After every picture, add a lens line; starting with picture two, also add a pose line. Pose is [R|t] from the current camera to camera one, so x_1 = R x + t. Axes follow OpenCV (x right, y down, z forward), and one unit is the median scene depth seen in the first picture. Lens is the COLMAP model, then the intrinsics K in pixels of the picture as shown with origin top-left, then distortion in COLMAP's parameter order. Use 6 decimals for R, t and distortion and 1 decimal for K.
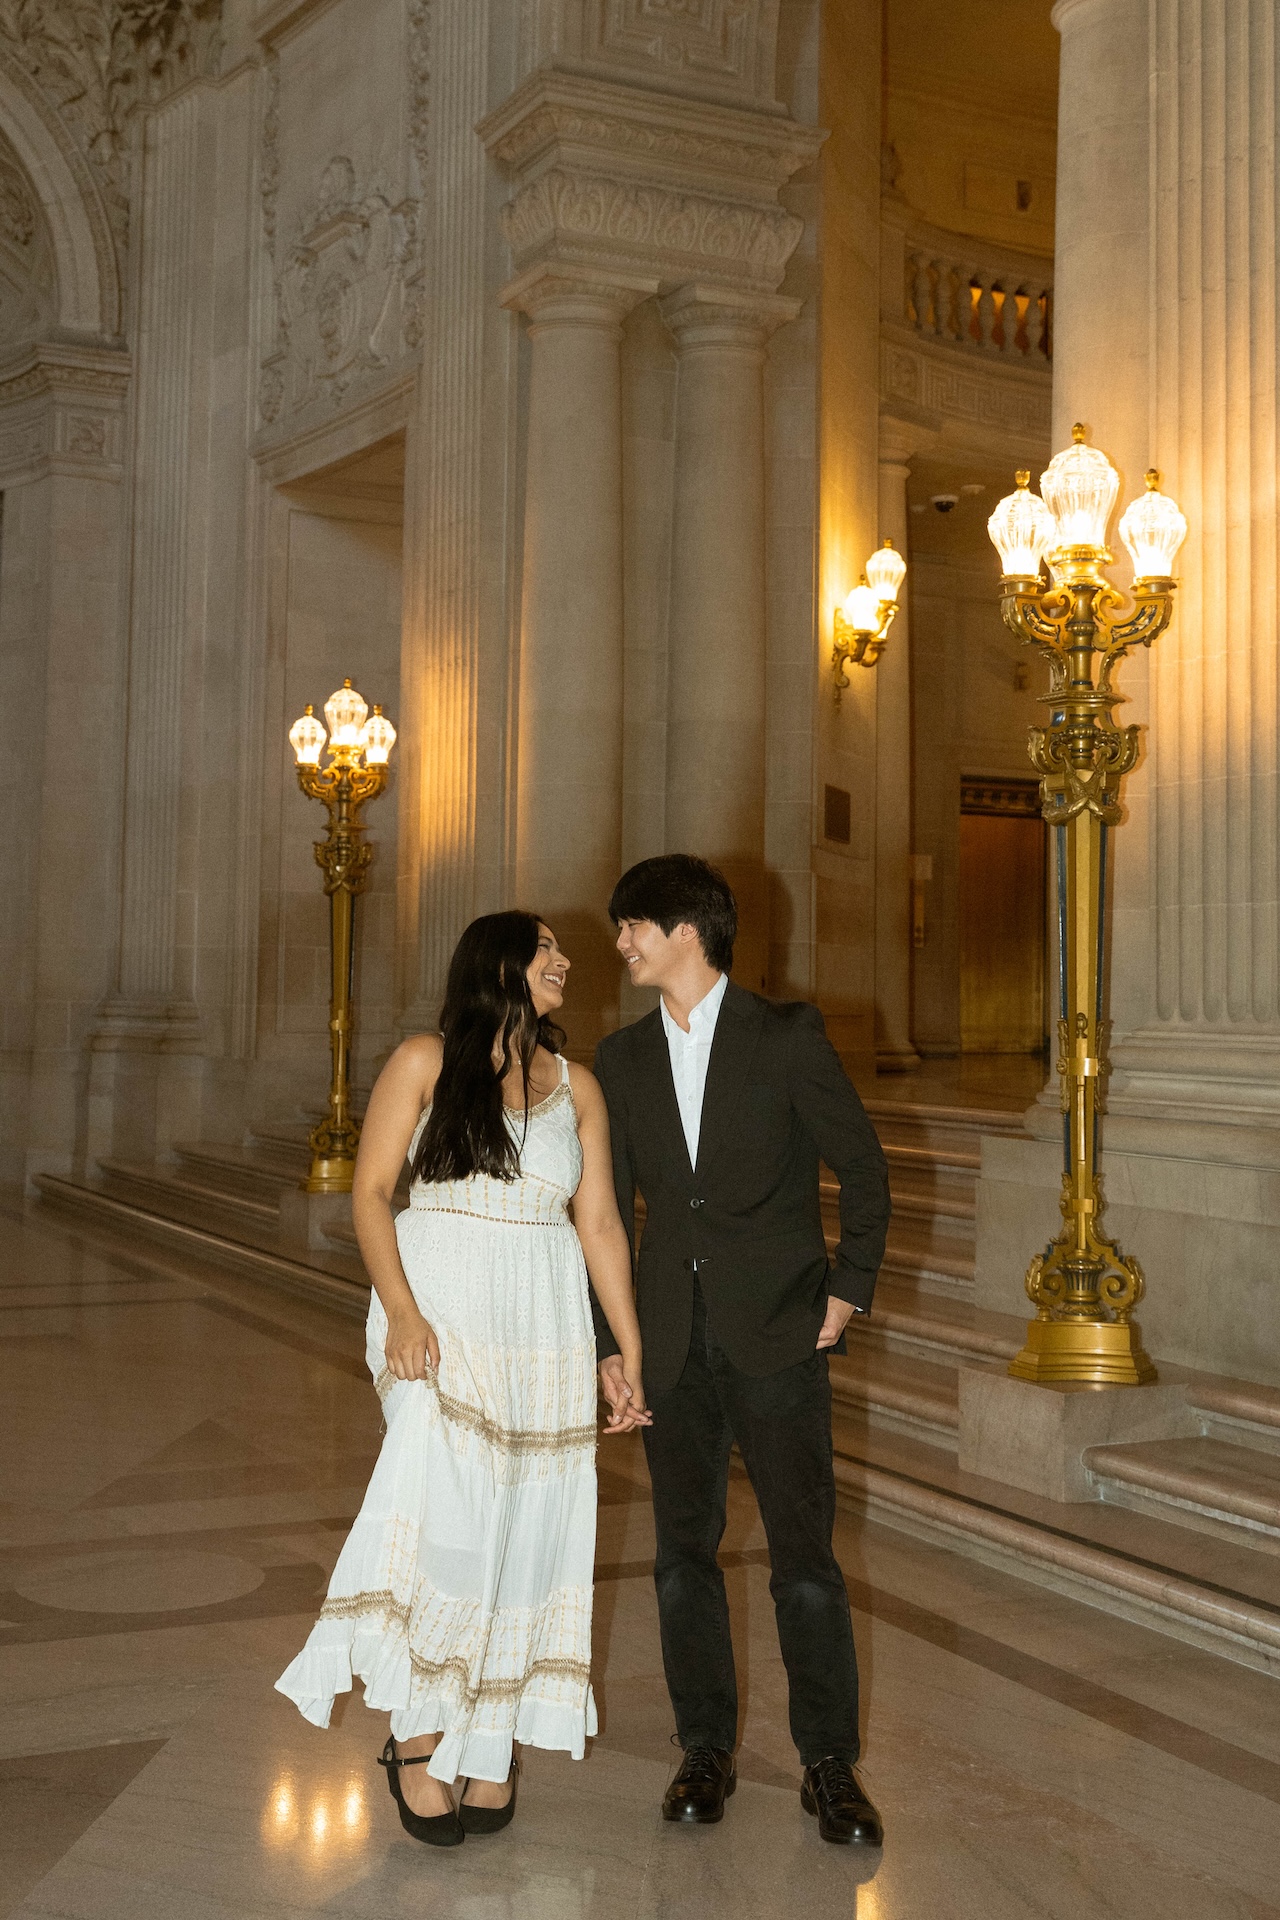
lens RADIAL K [[2274.8, 0, 633.8], [0, 2274.8, 835.4], [0, 0, 1]] dist [-0.014765, 0.032233]
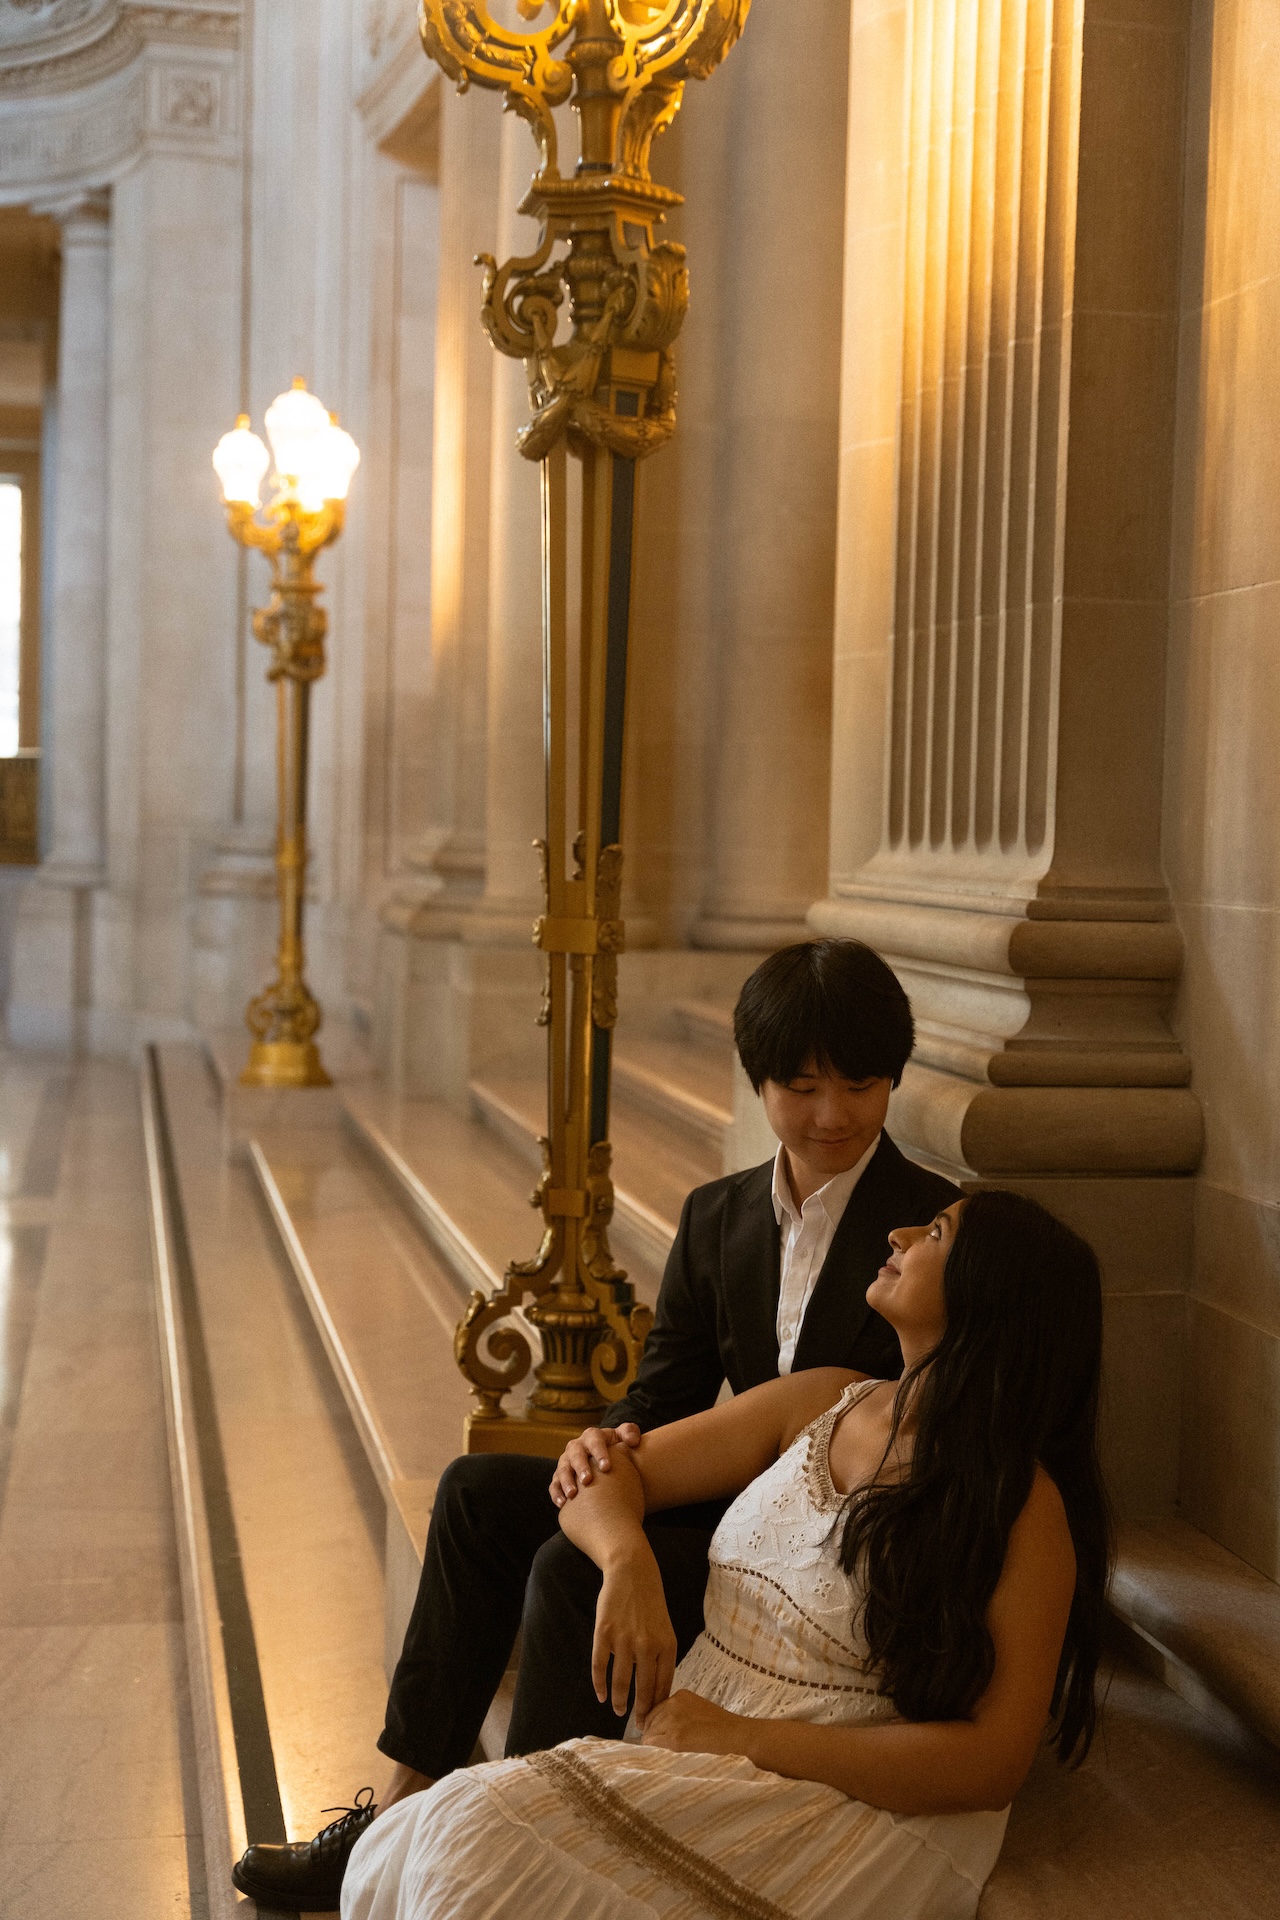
lens RADIAL K [[2564.8, 0, 606.1], [0, 2564.8, 930.3], [0, 0, 1]] dist [0.011286, 0.032216]
pose [[0.962000, 0.024085, -0.271983, 0.158696], [0.003716, 0.994855, 0.101242, 0.018730], [0.273022, -0.098406, 0.956961, 0.197960]]
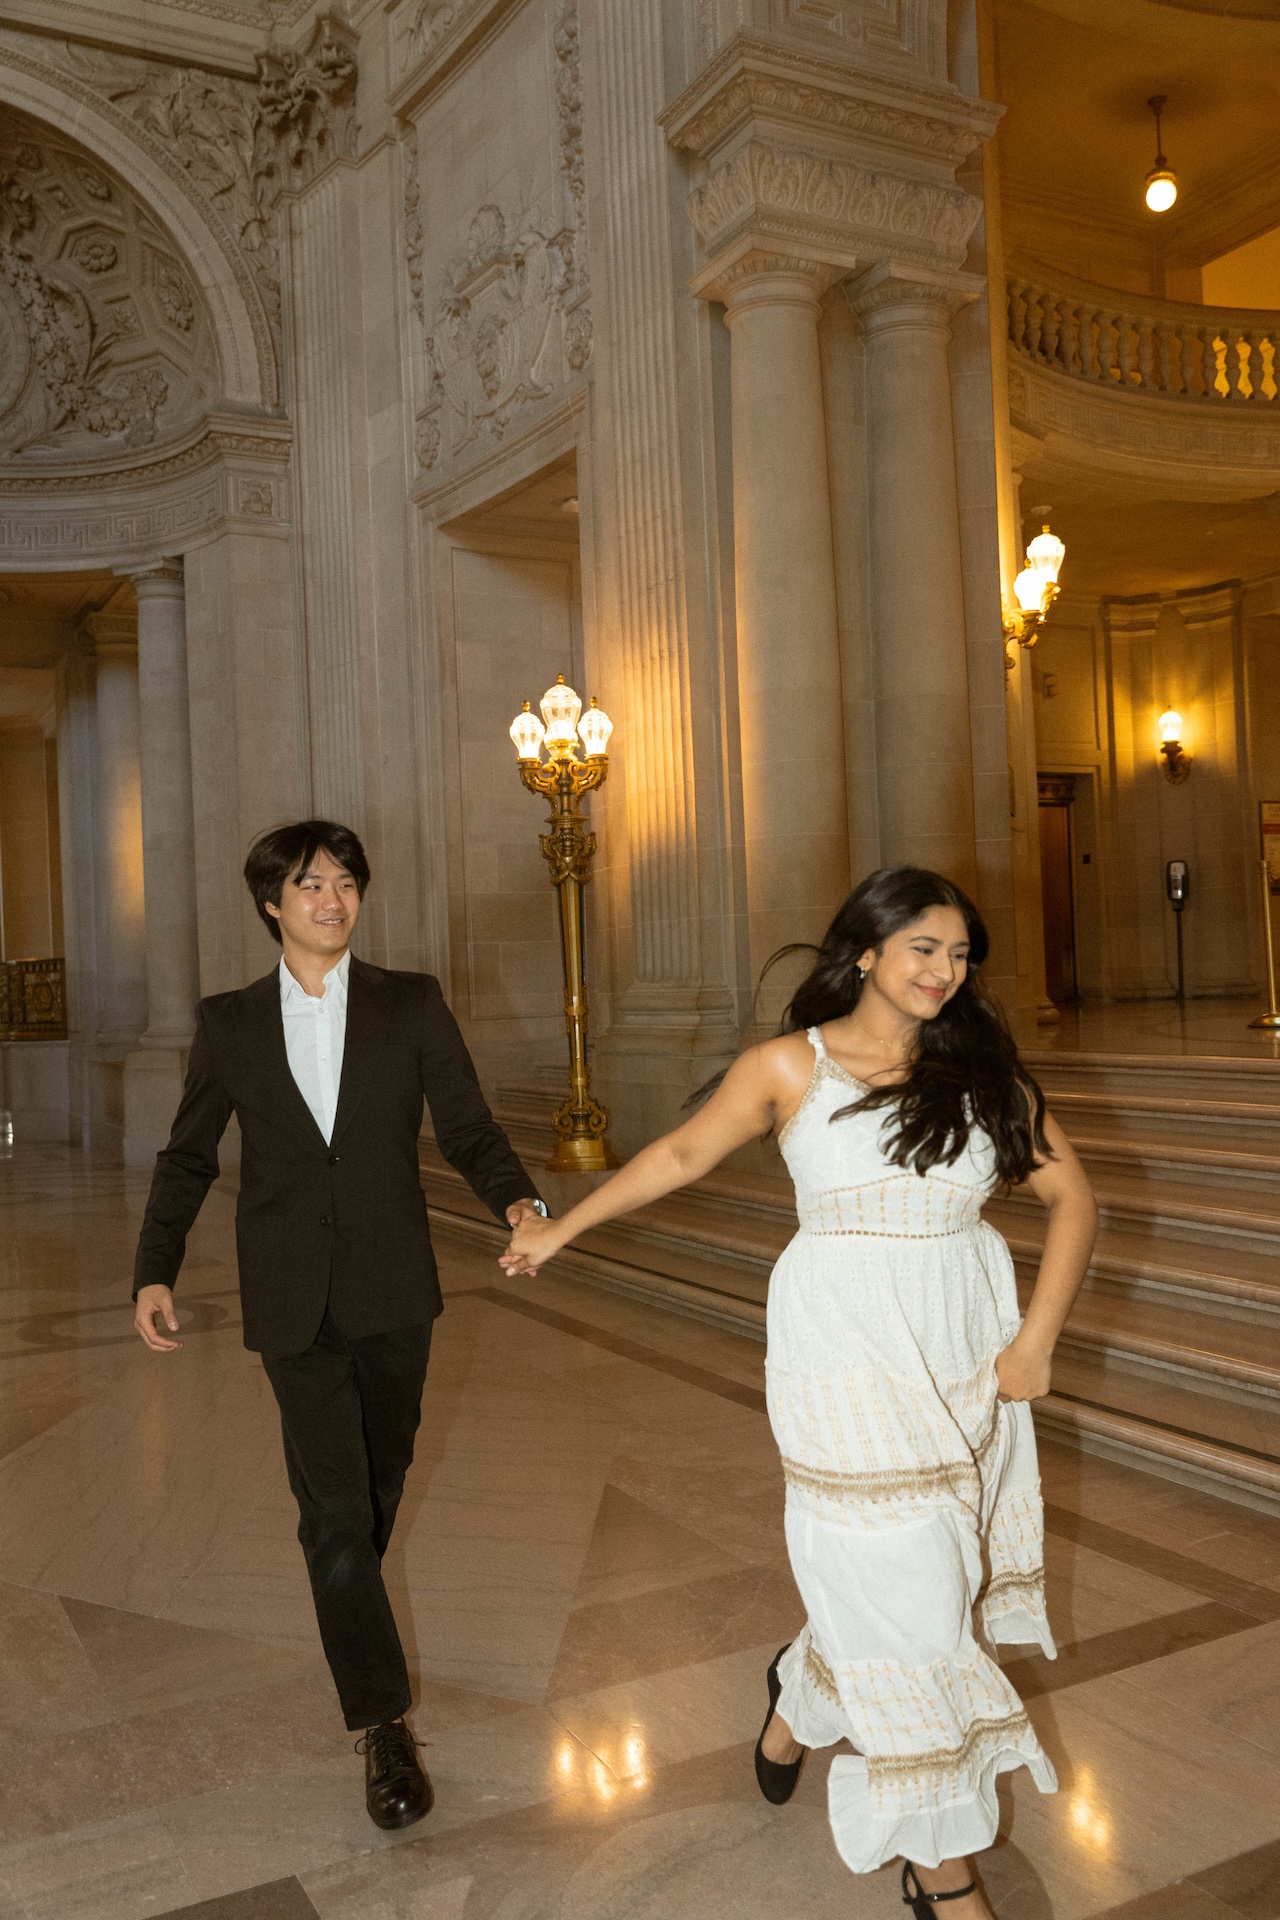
lens RADIAL K [[1608.8, 0, 640.7], [0, 1608.8, 956.9], [0, 0, 1]] dist [-0.008151, 0.001859]
pose [[0.998200, -0.055178, 0.023515, -0.094650], [0.053741, 0.996876, 0.057881, 0.015055], [-0.026635, -0.056513, 0.998047, 0.221062]]
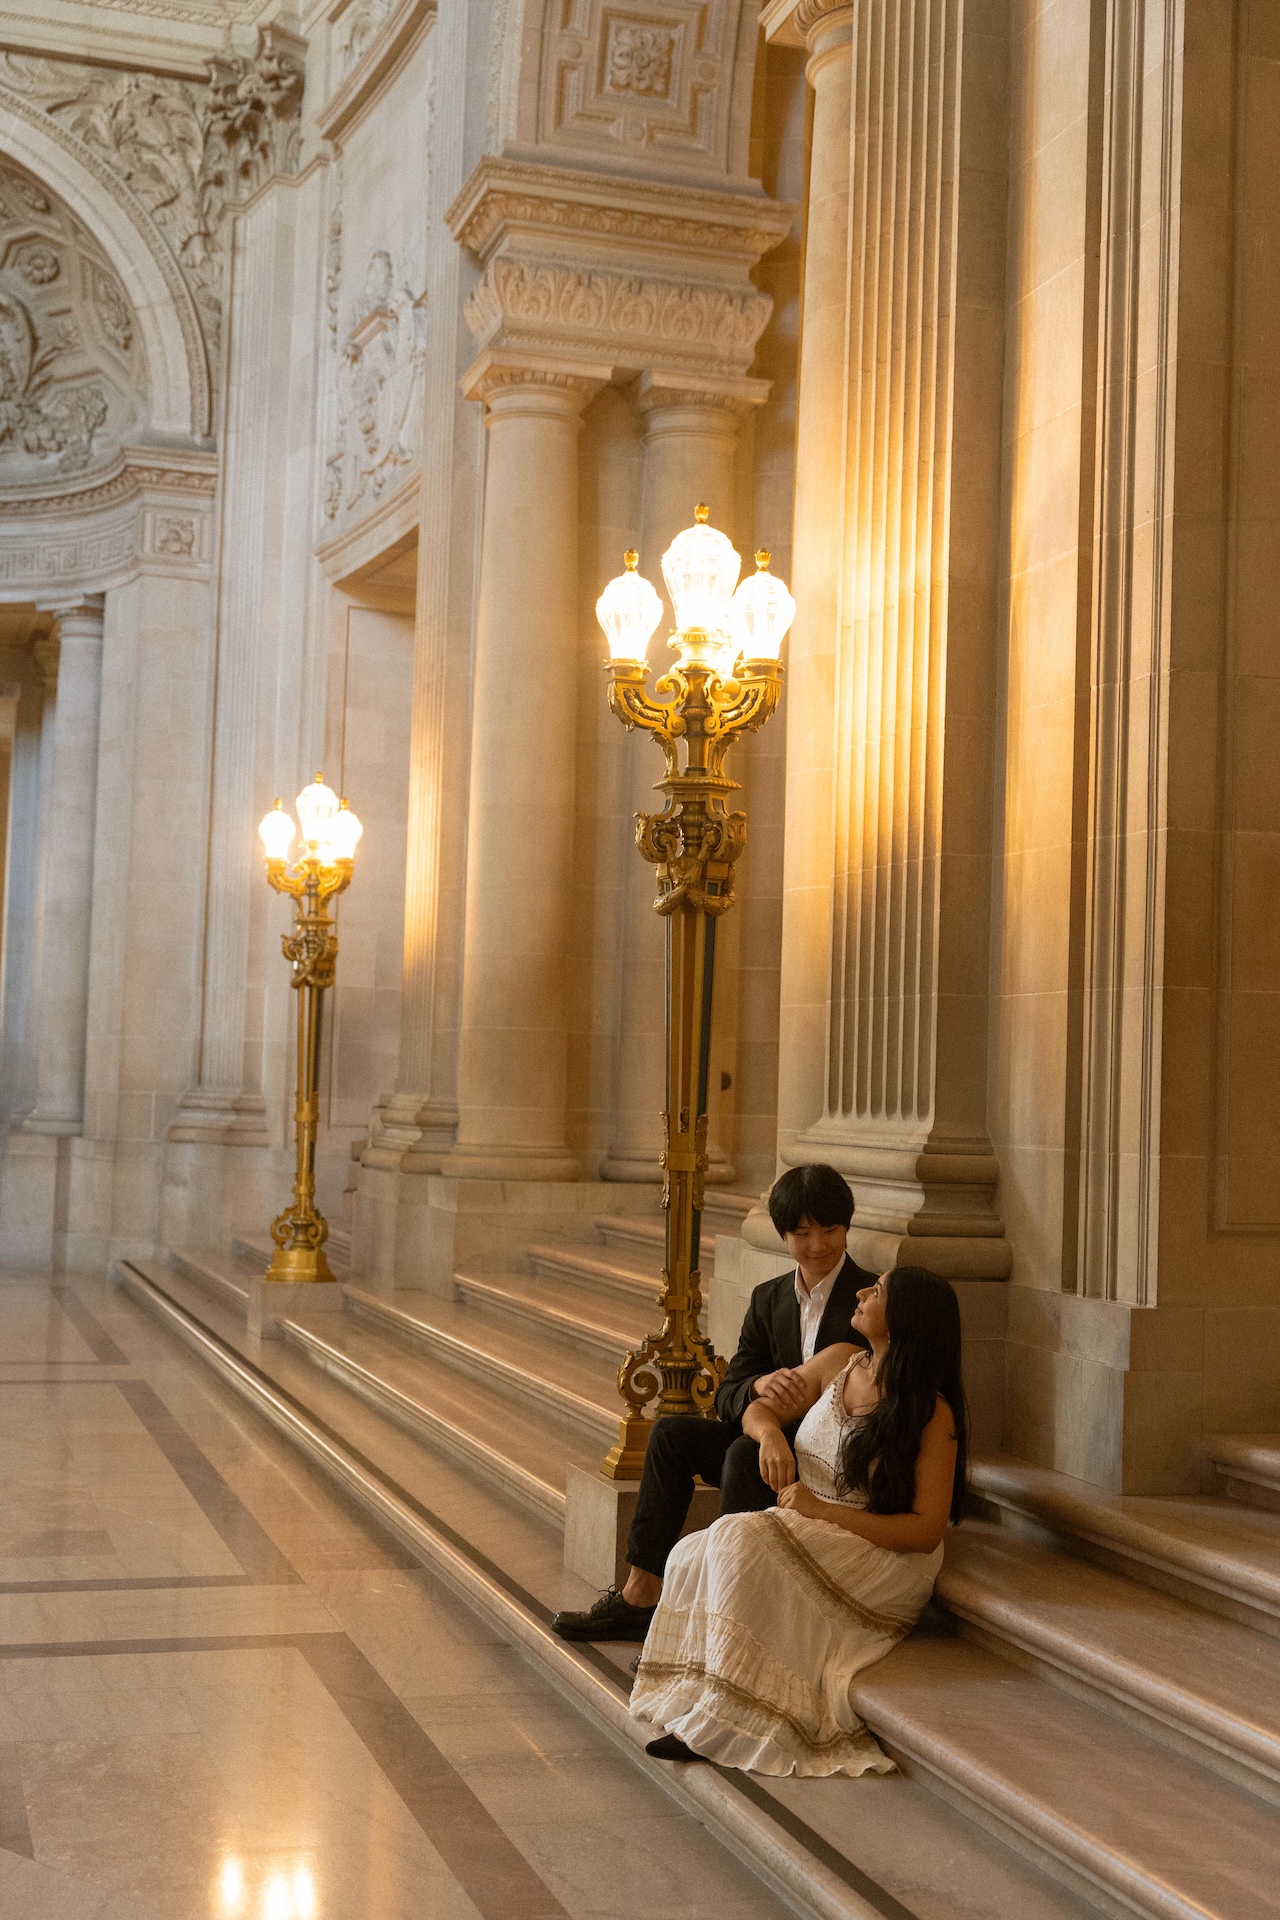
lens RADIAL K [[2329.1, 0, 646.7], [0, 2329.1, 962.6], [0, 0, 1]] dist [0.003554, 0.032794]
pose [[0.987839, 0.008711, -0.155234, 0.147839], [-0.007206, 0.999921, 0.010253, 0.002575], [0.155311, -0.009009, 0.987824, 0.003206]]
